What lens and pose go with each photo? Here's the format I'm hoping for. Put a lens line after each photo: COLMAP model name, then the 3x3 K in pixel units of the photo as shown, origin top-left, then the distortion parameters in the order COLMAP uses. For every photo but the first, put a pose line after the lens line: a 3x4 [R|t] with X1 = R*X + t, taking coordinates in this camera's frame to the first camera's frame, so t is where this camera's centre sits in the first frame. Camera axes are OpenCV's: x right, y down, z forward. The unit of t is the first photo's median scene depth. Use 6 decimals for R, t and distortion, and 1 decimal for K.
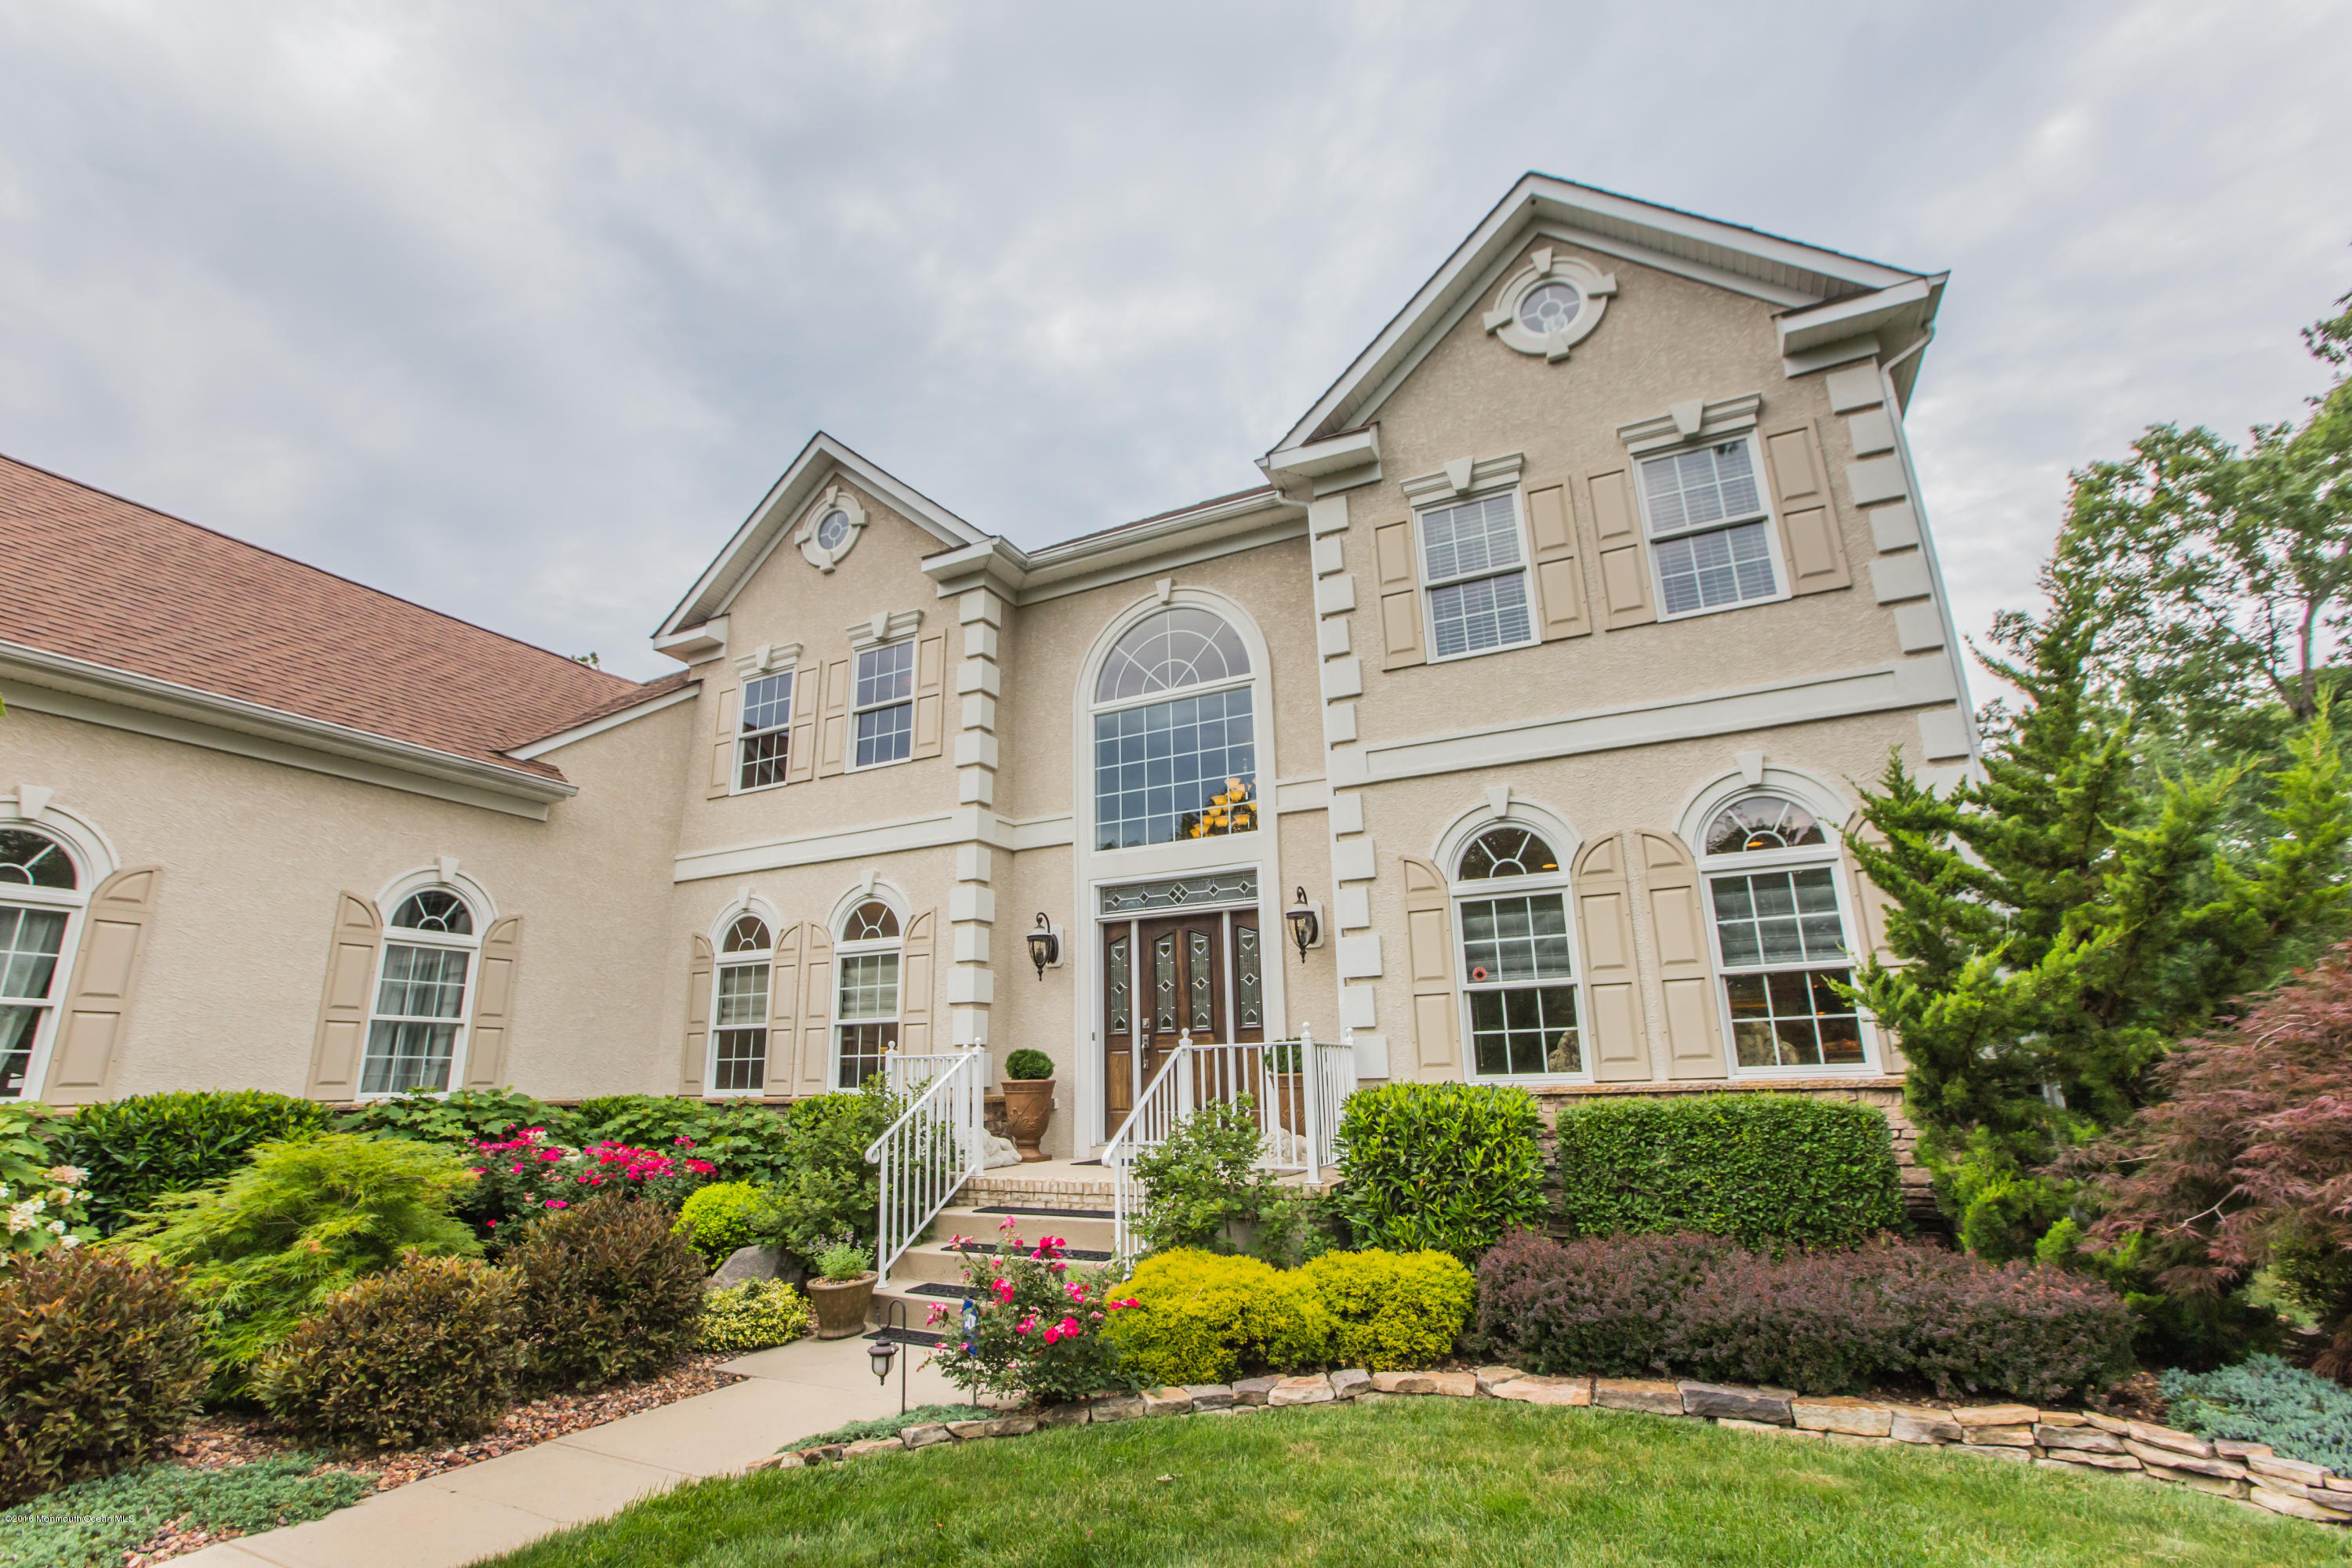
lens RADIAL K [[1073.9, 0, 1187.4], [0, 1073.9, 773.2], [0, 0, 1]] dist [-0.045540, 0.012611]
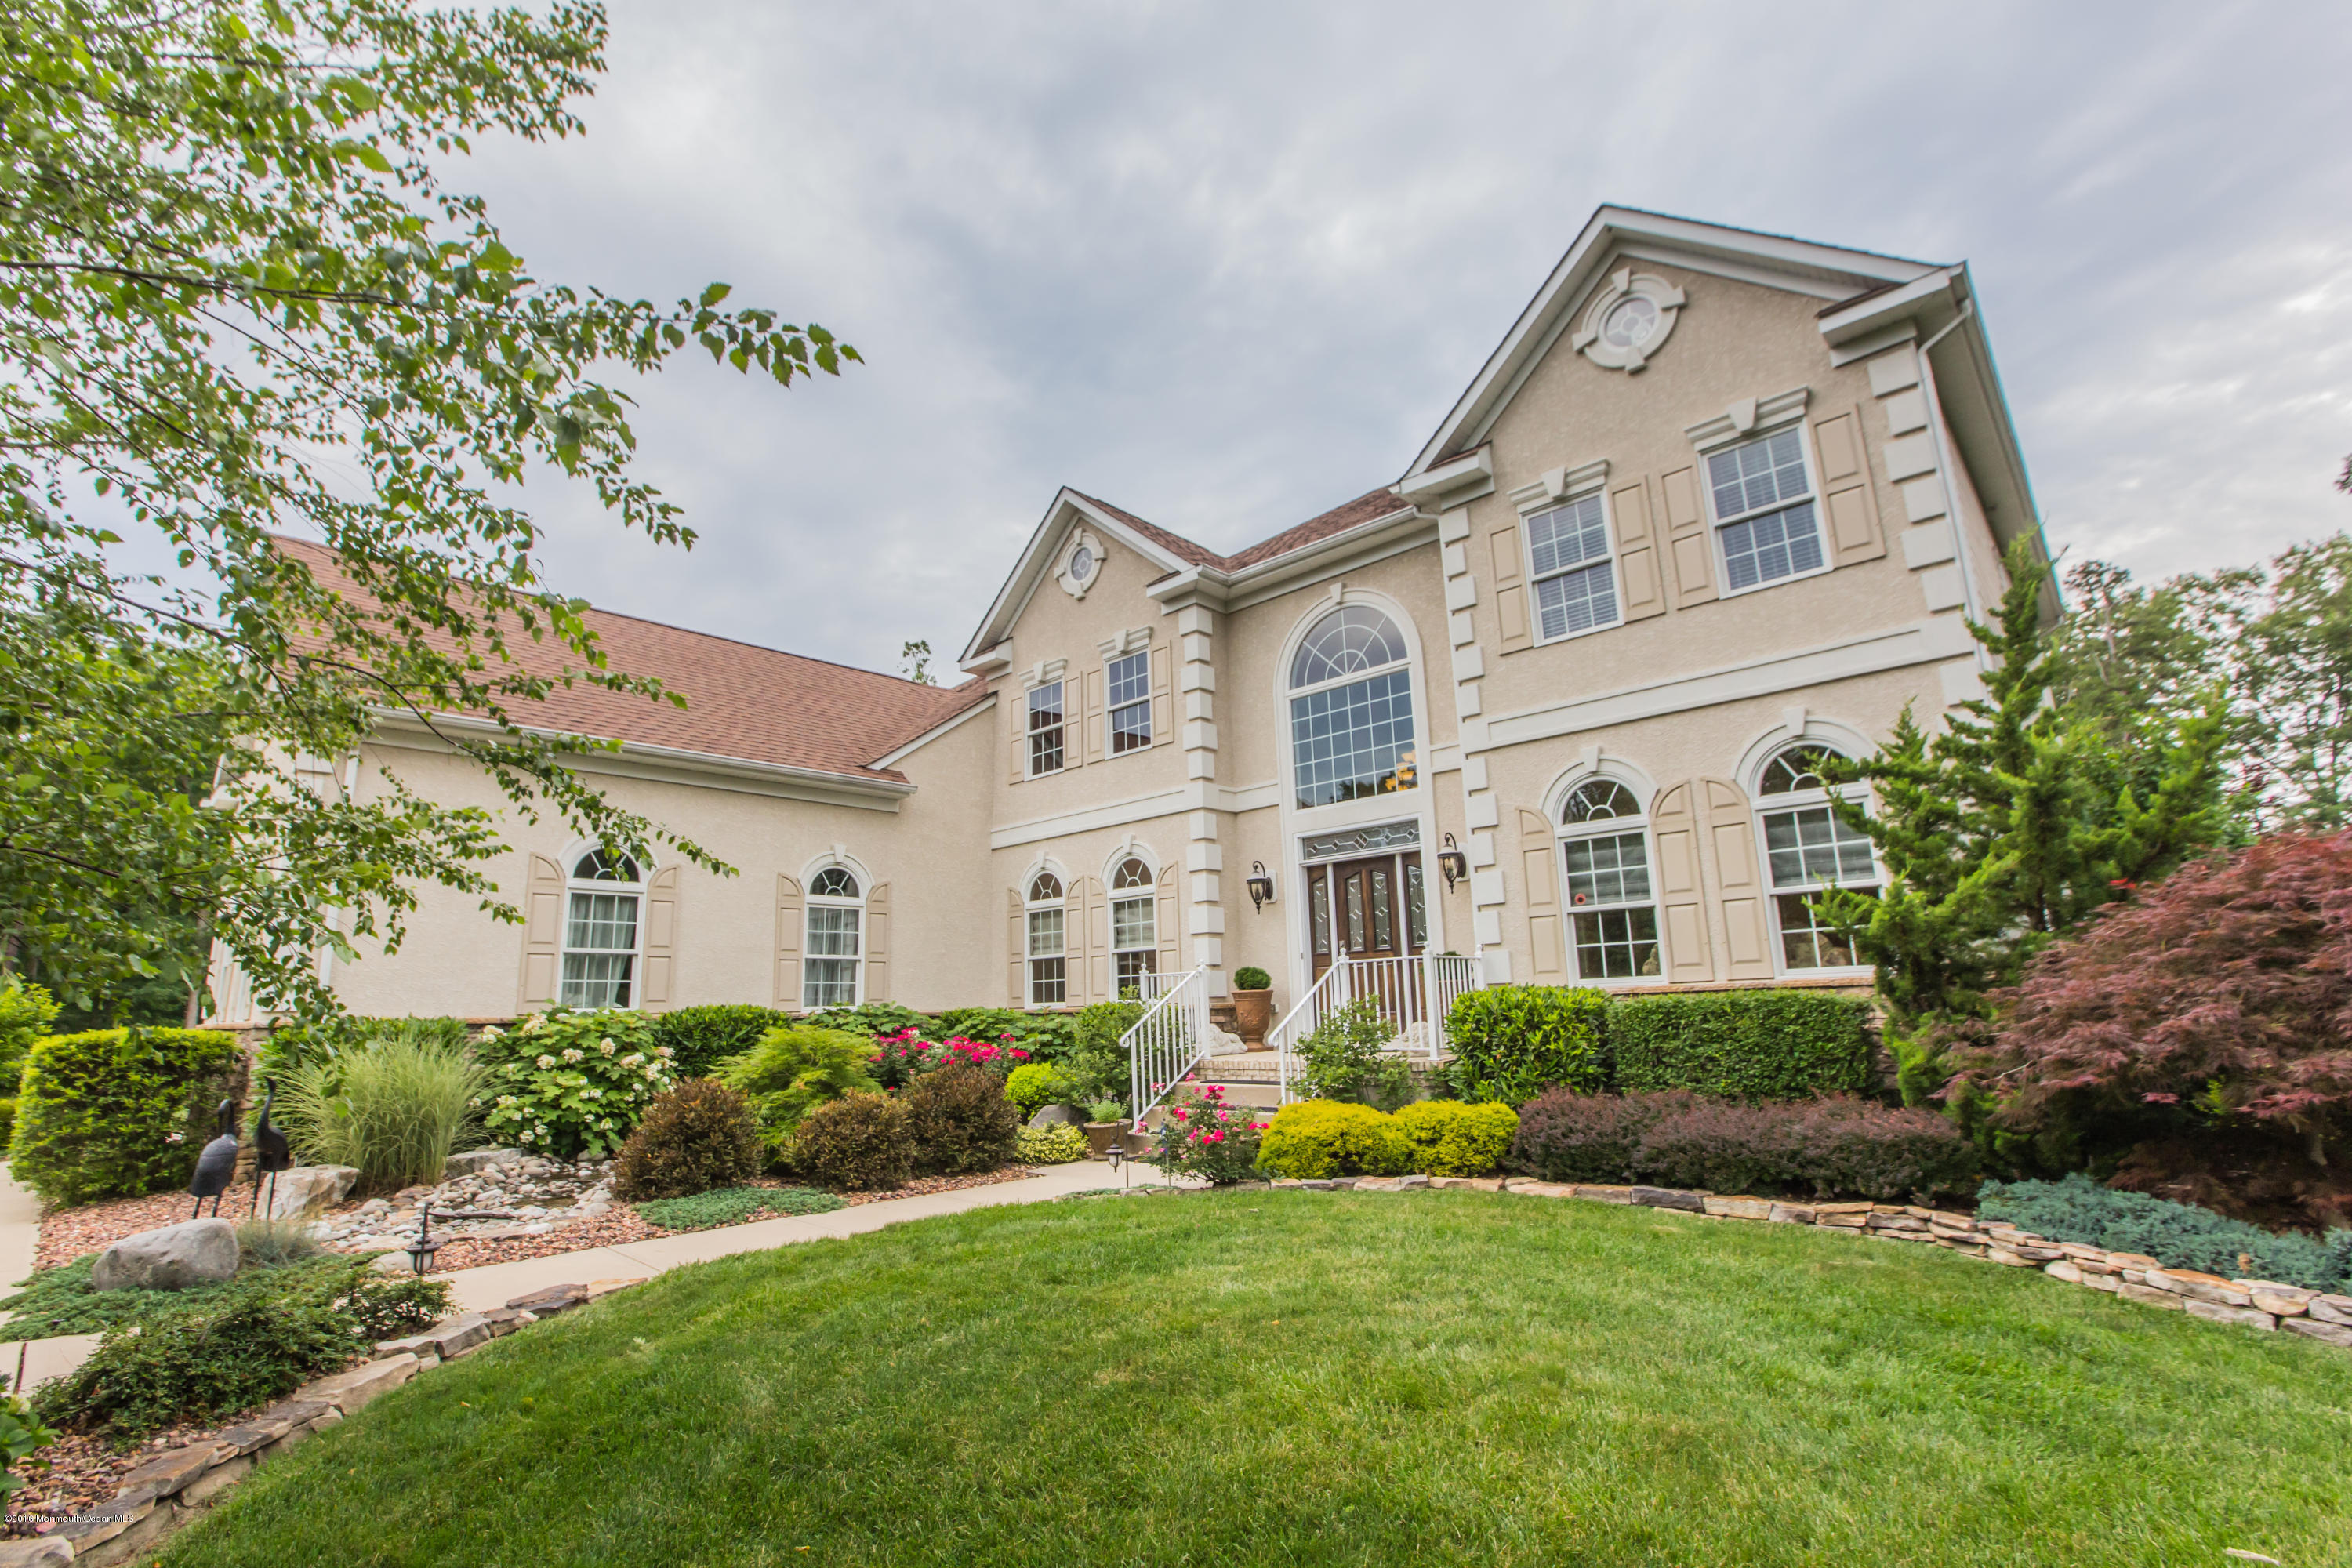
lens RADIAL K [[1073.9, 0, 1200.3], [0, 1073.9, 770.8], [0, 0, 1]] dist [-0.045540, 0.012611]
pose [[0.960522, -0.068389, -0.269666, 0.188338], [0.086298, 0.994744, 0.055111, -0.065557], [0.264480, -0.076207, 0.961376, -0.290558]]
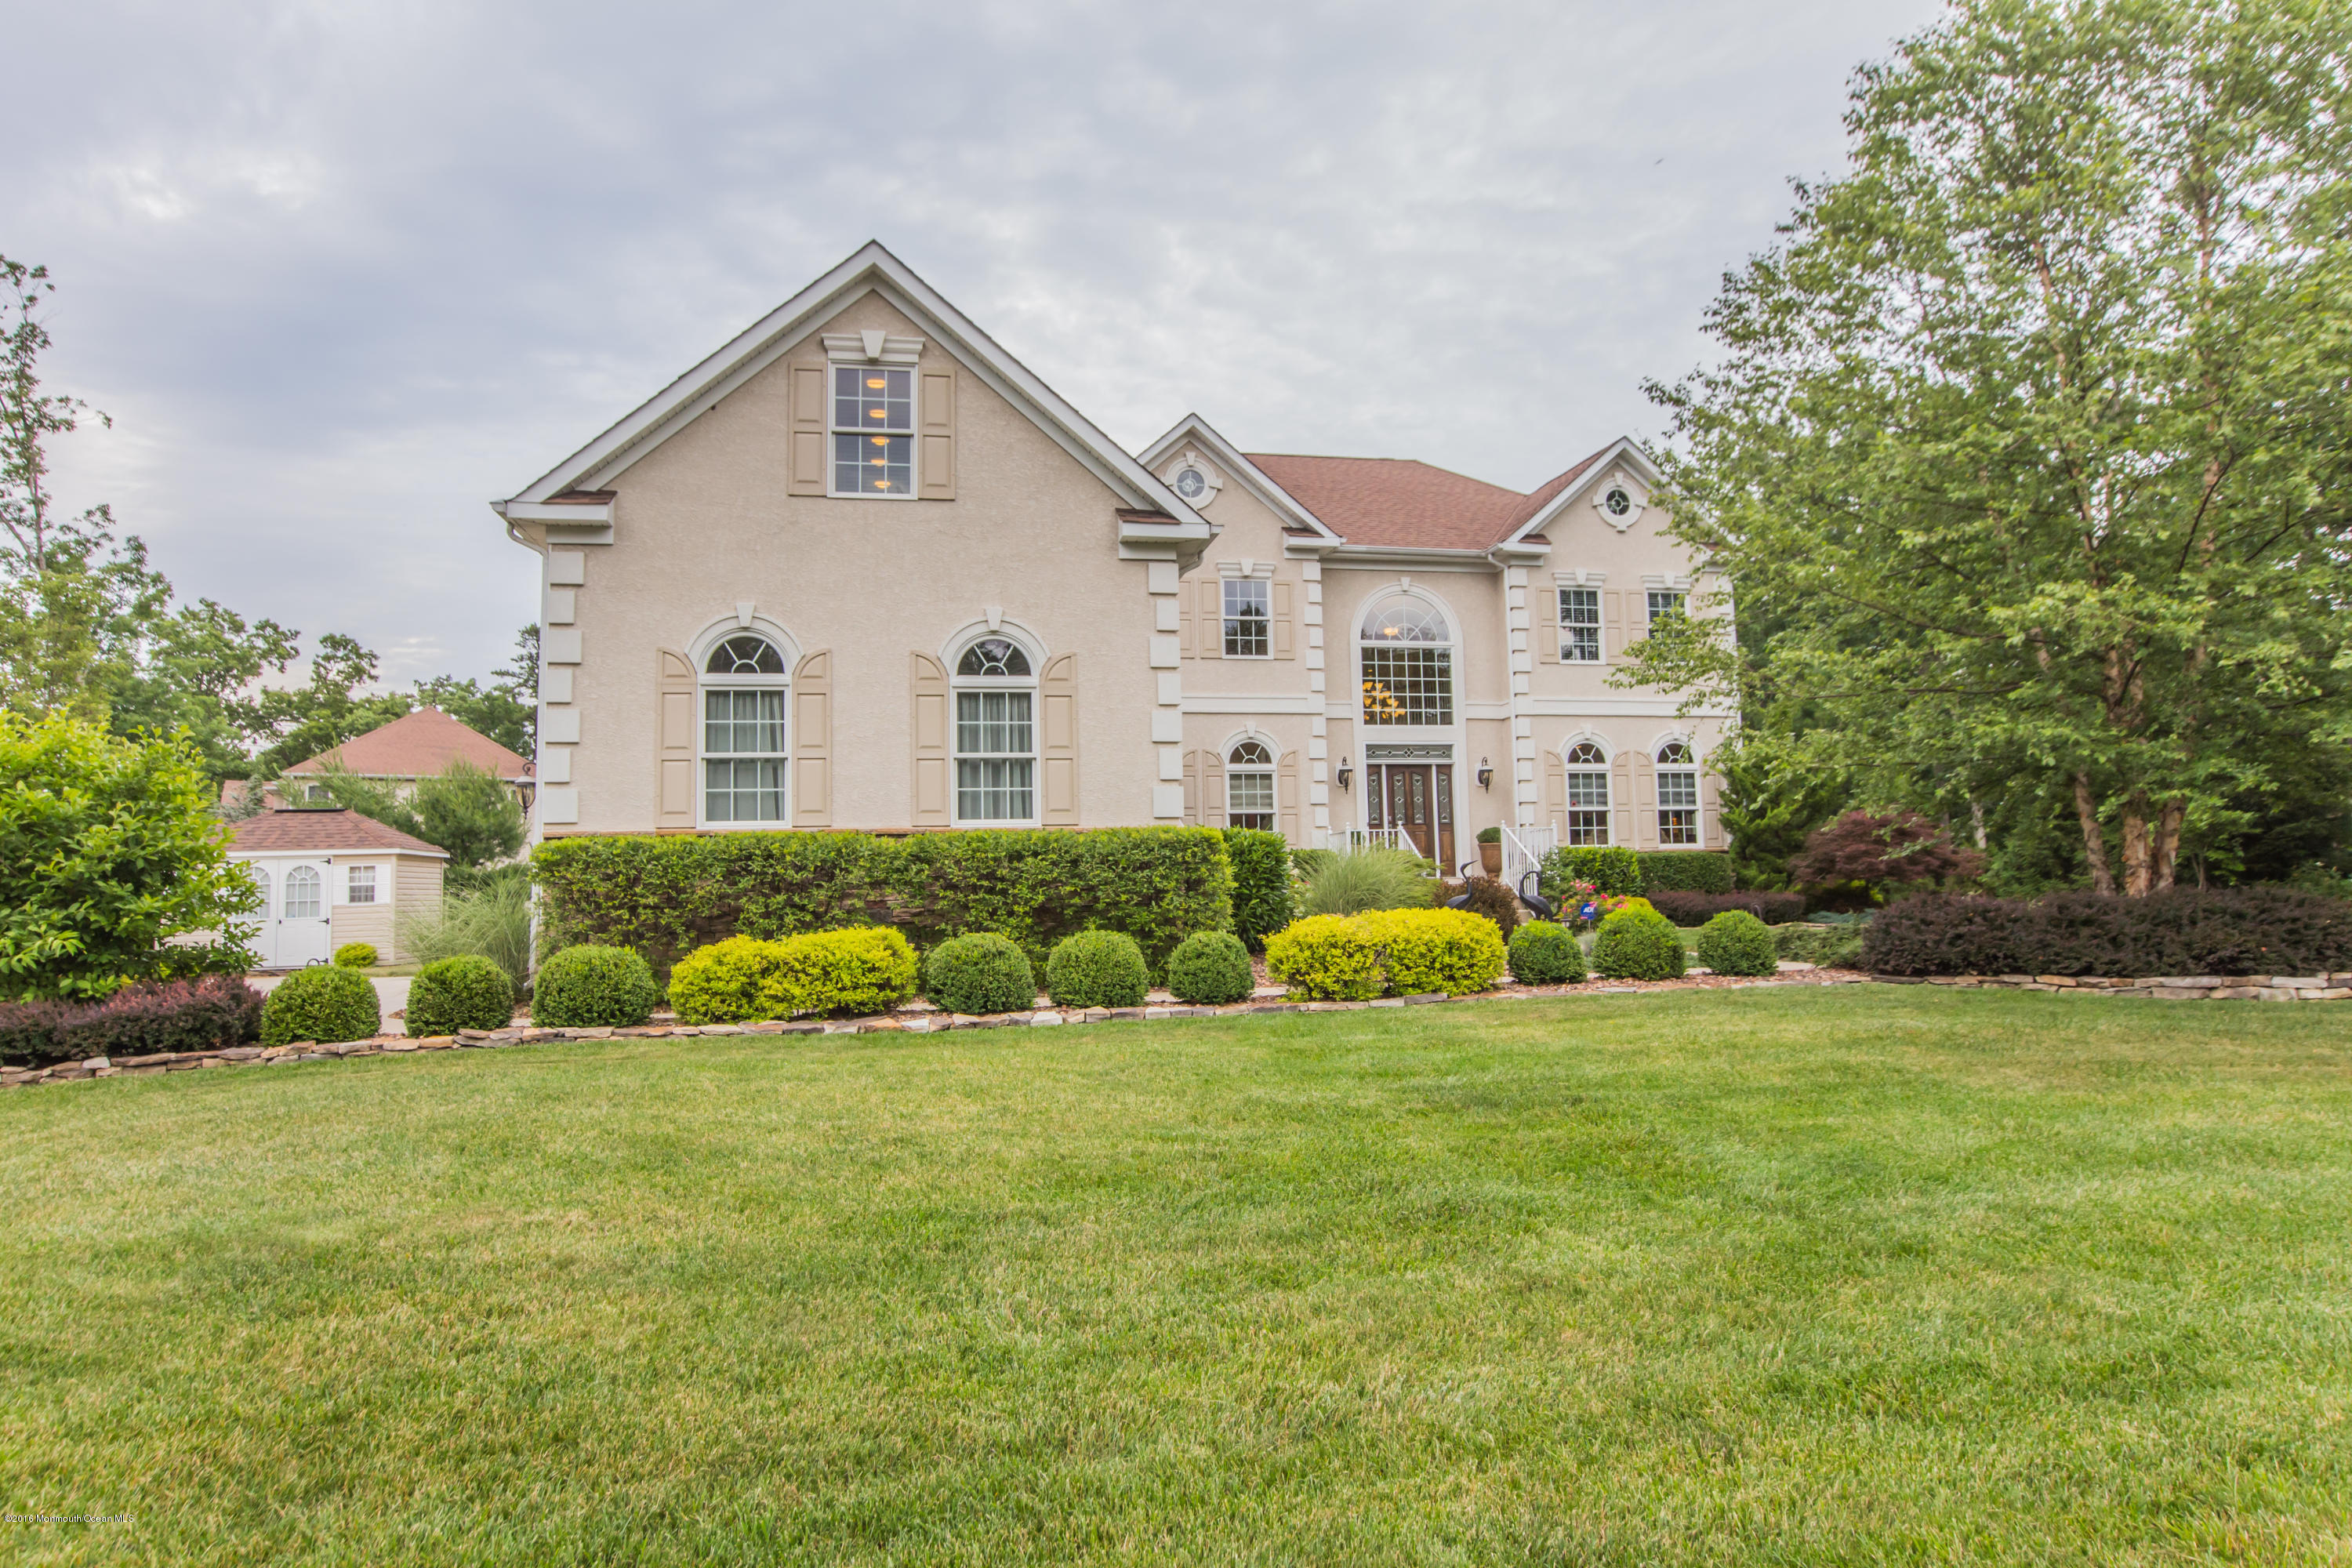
lens RADIAL K [[1383.3, 0, 1176.4], [0, 1383.3, 780.9], [0, 0, 1]] dist [-0.021262, 0.015165]
pose [[0.774967, 0.066417, 0.628502, -2.279541], [-0.165910, 0.980964, 0.100910, -0.023698], [-0.609836, -0.182477, 0.771234, -0.794047]]
